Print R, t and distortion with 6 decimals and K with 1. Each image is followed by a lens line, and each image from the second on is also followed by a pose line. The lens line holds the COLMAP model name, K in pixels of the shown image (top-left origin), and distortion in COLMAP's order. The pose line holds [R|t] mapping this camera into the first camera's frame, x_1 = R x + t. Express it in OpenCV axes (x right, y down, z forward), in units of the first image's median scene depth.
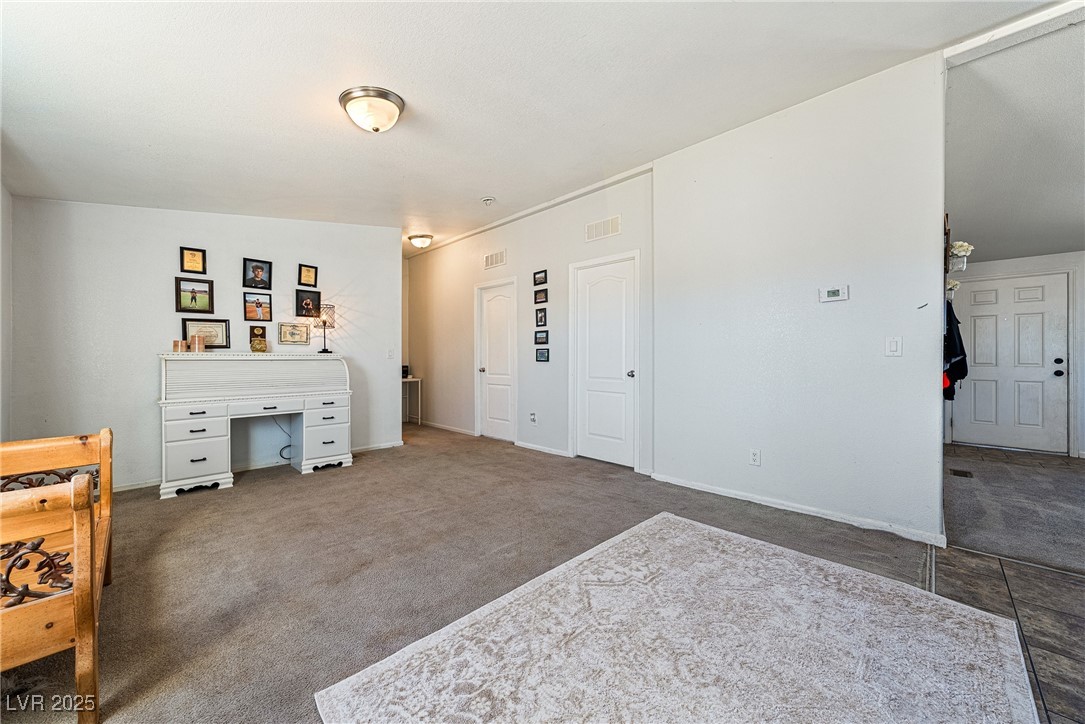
lens RADIAL K [[401.4, 0, 545.8], [0, 401.4, 361.1], [0, 0, 1]] dist [-0.000934, -0.000037]
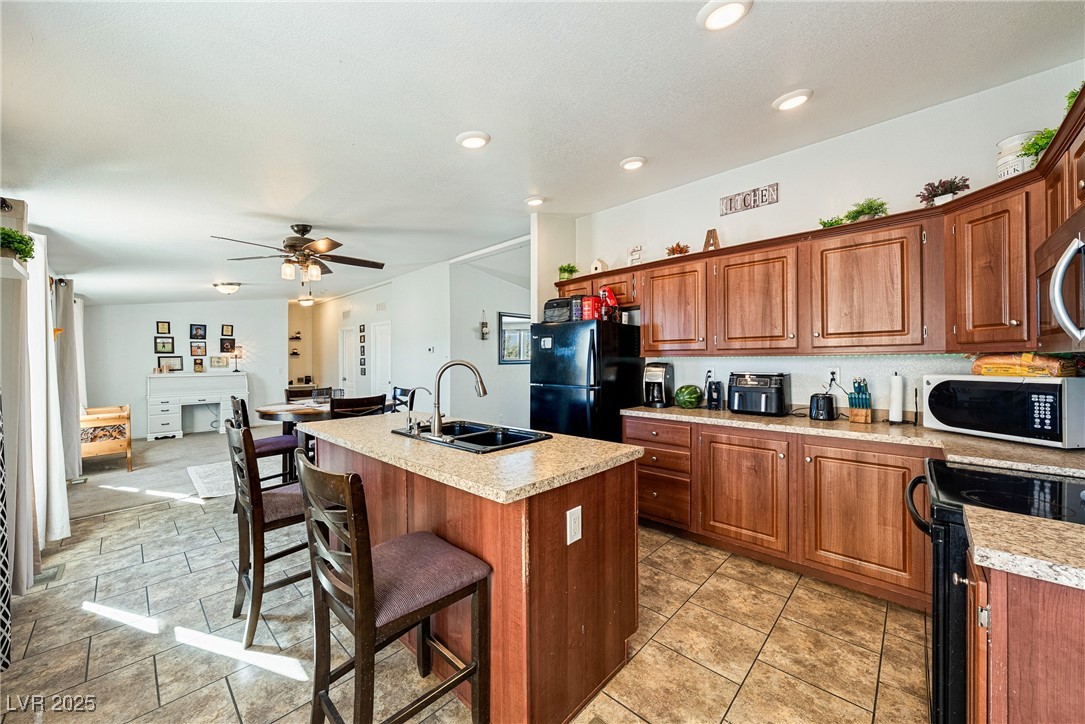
lens RADIAL K [[401.4, 0, 551.1], [0, 401.4, 363.4], [0, 0, 1]] dist [-0.000934, -0.000037]
pose [[0.999699, -0.005034, 0.024001, 1.147550], [0.005016, 0.999987, 0.000828, -0.069994], [-0.024005, -0.000707, 0.999712, -1.194705]]
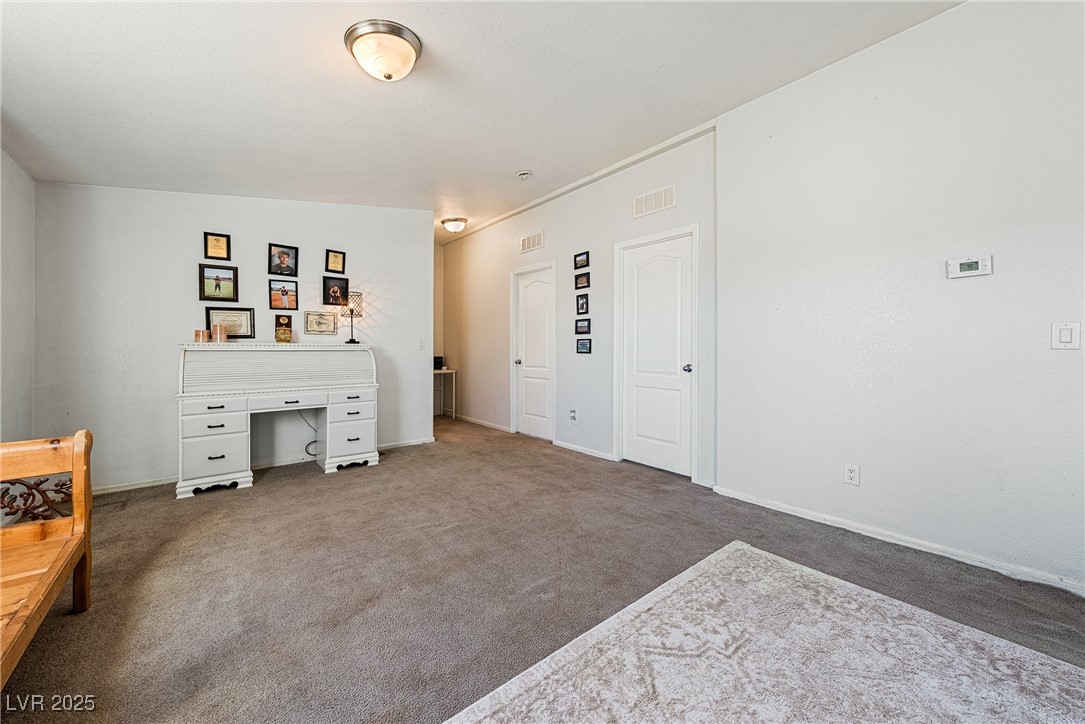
lens RADIAL K [[401.4, 0, 548.2], [0, 401.4, 351.7], [0, 0, 1]] dist [-0.000934, -0.000037]
pose [[0.996002, 0.003261, -0.089271, -0.010494], [-0.003229, 0.999995, 0.000496, -0.003561], [0.089272, -0.000206, 0.996007, 0.134492]]
